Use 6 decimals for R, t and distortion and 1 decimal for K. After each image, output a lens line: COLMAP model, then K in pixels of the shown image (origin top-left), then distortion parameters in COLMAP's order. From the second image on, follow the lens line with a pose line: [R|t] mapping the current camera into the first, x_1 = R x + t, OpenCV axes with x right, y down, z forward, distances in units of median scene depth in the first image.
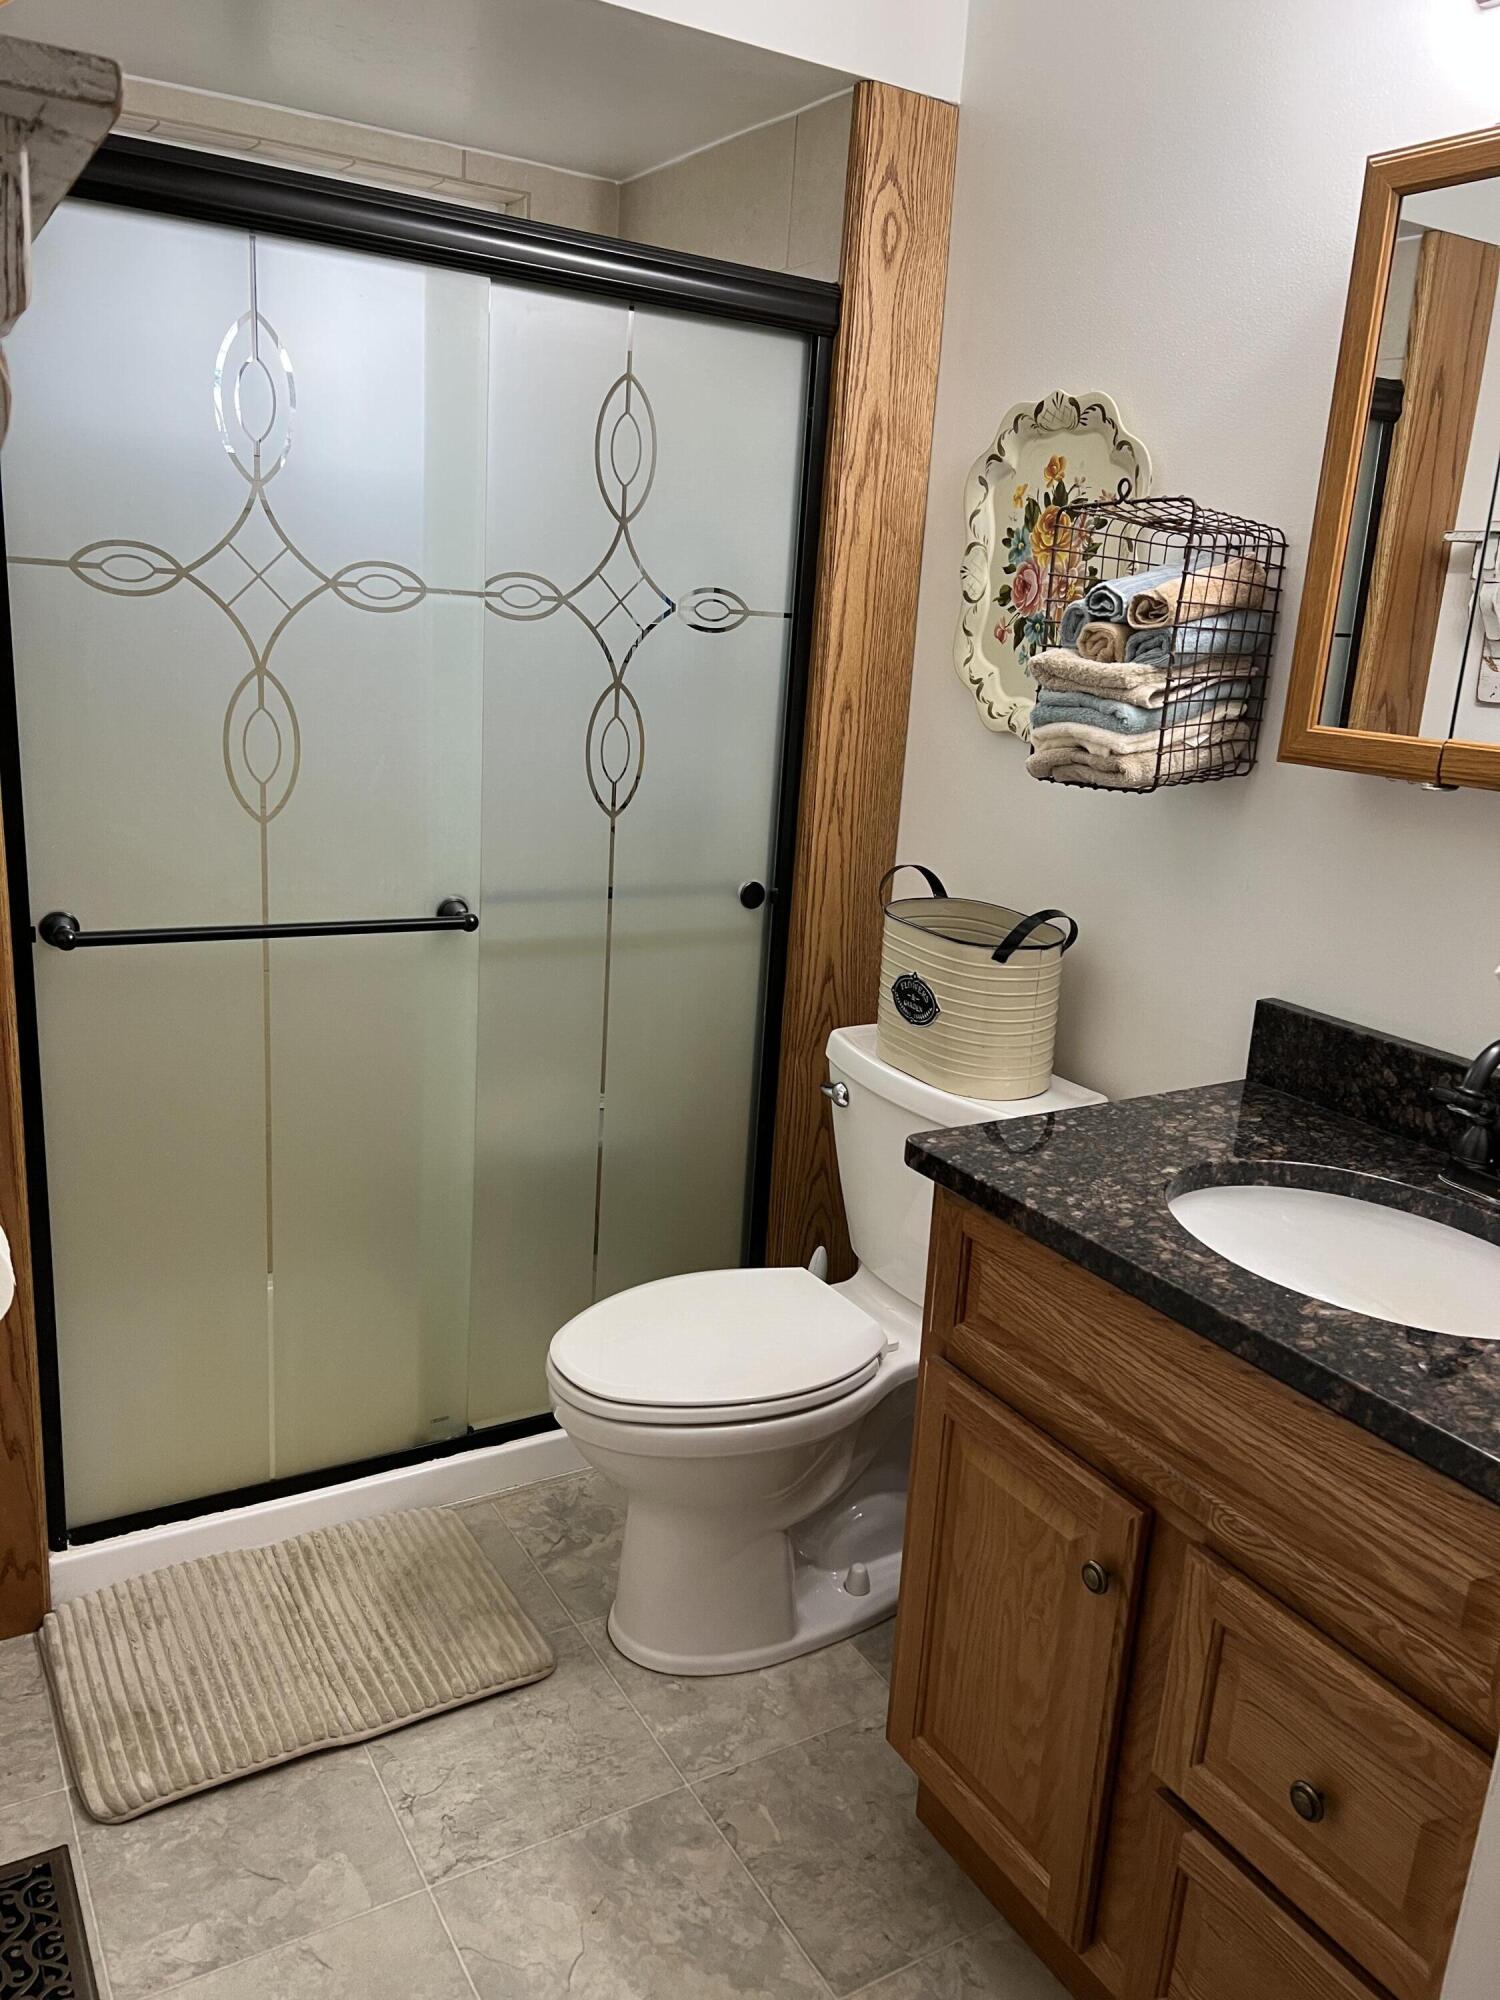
lens RADIAL K [[1498.2, 0, 745.5], [0, 1498.2, 1006.1], [0, 0, 1]] dist [0.047563, -0.051486]
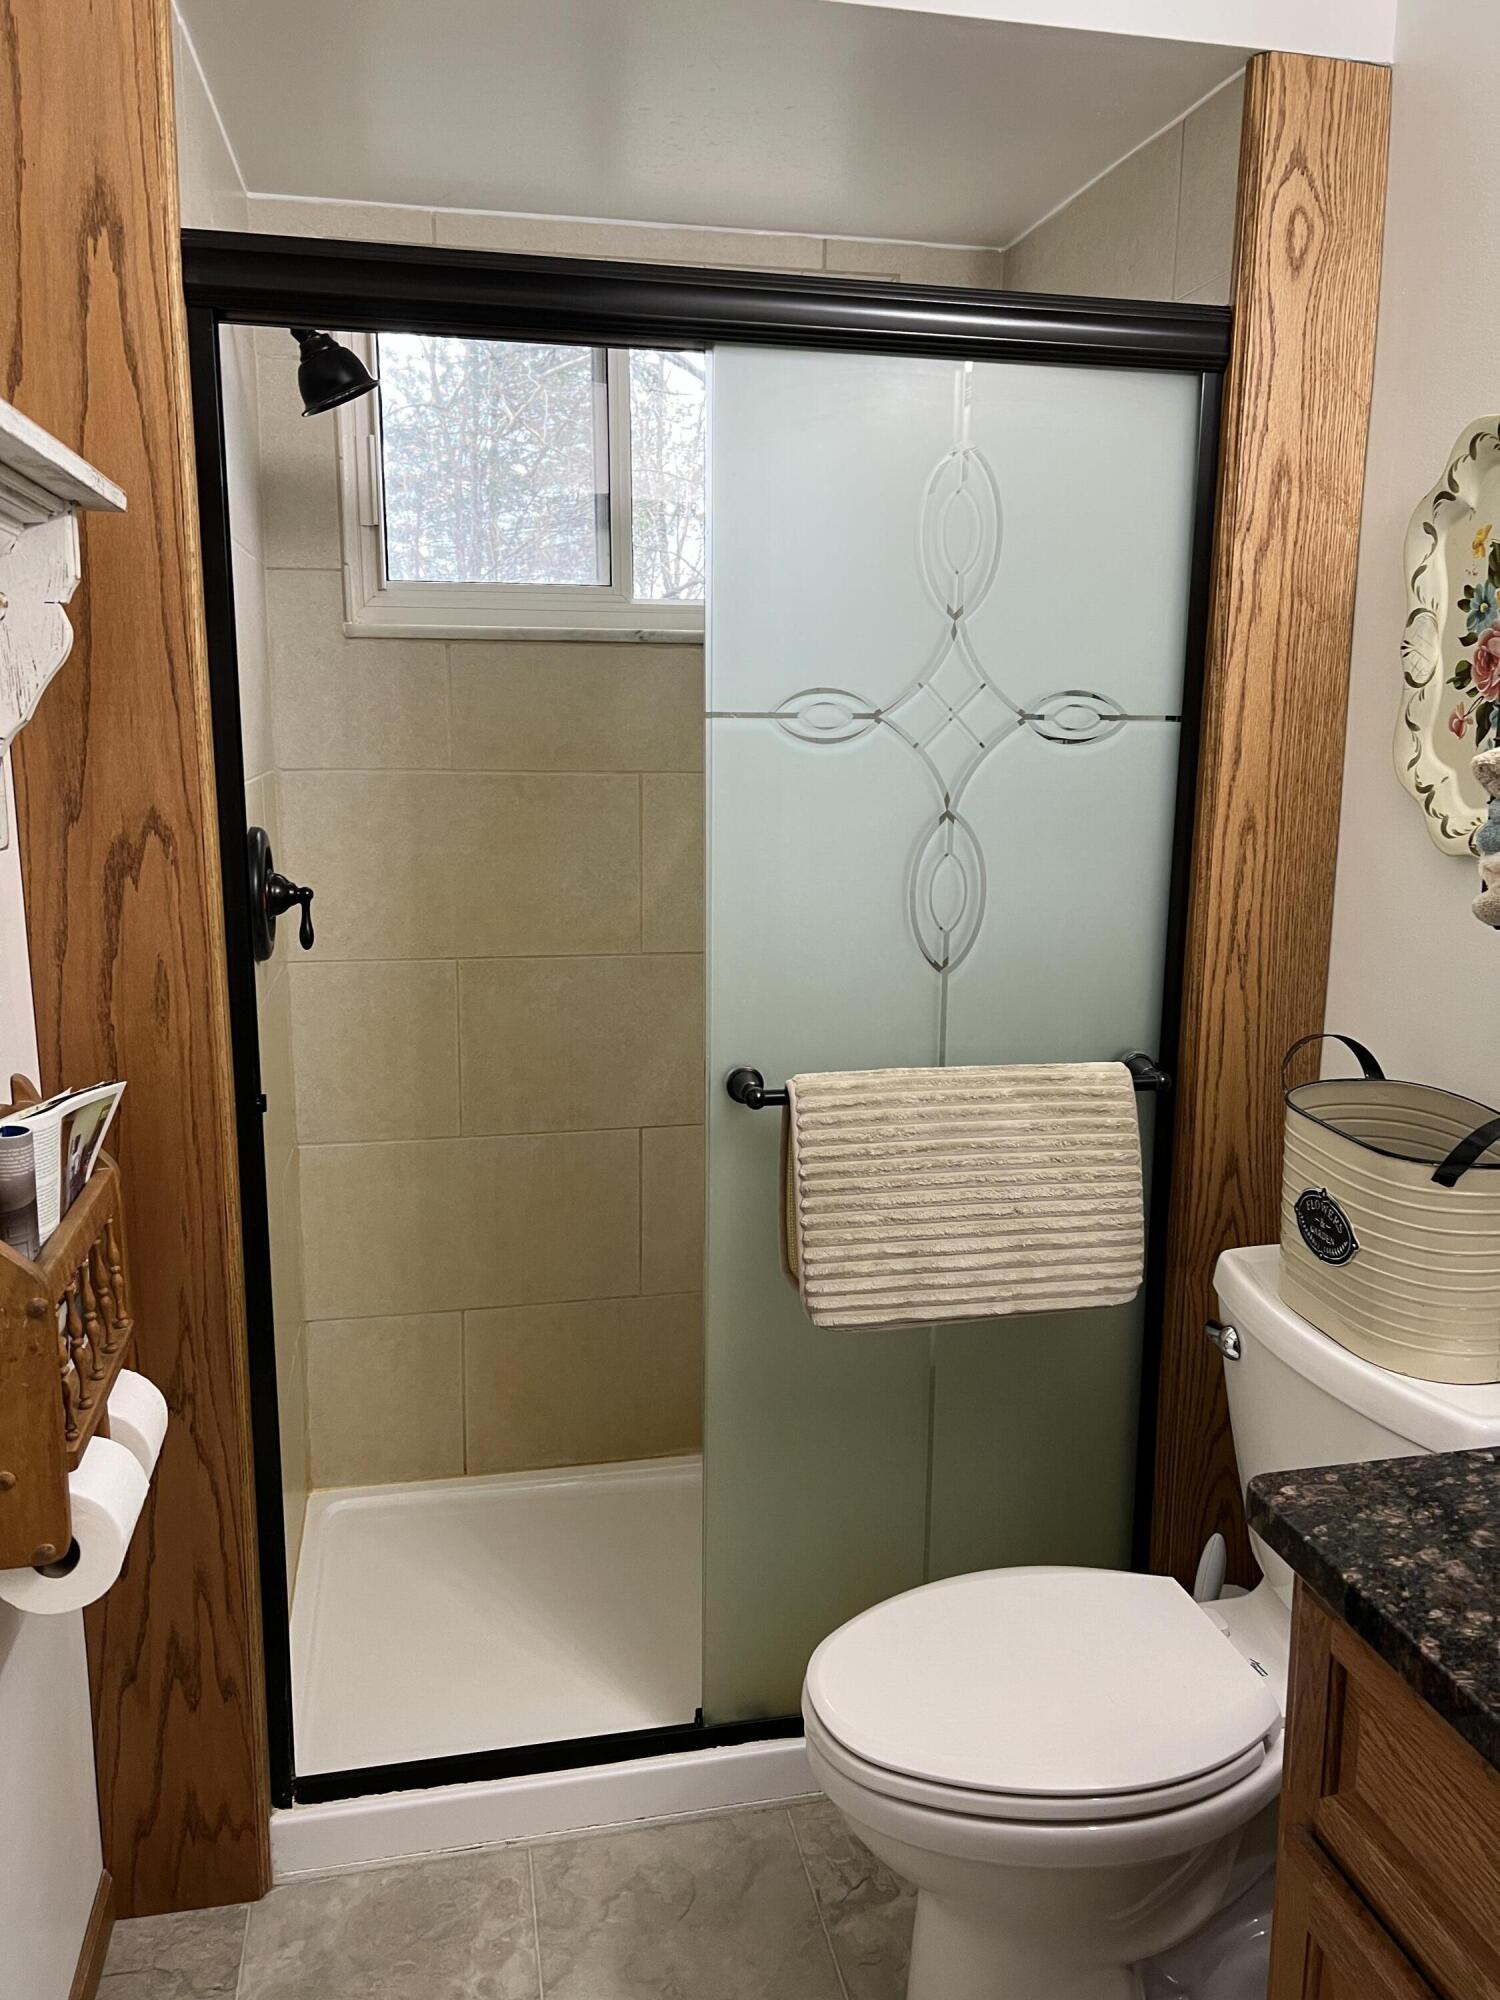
lens RADIAL K [[1498.2, 0, 753.5], [0, 1498.2, 981.3], [0, 0, 1]] dist [0.047563, -0.051486]
pose [[0.945686, 0.001889, -0.325076, 0.084219], [-0.030873, 0.995985, -0.084026, -0.049776], [0.323612, 0.089498, 0.941948, 0.201727]]
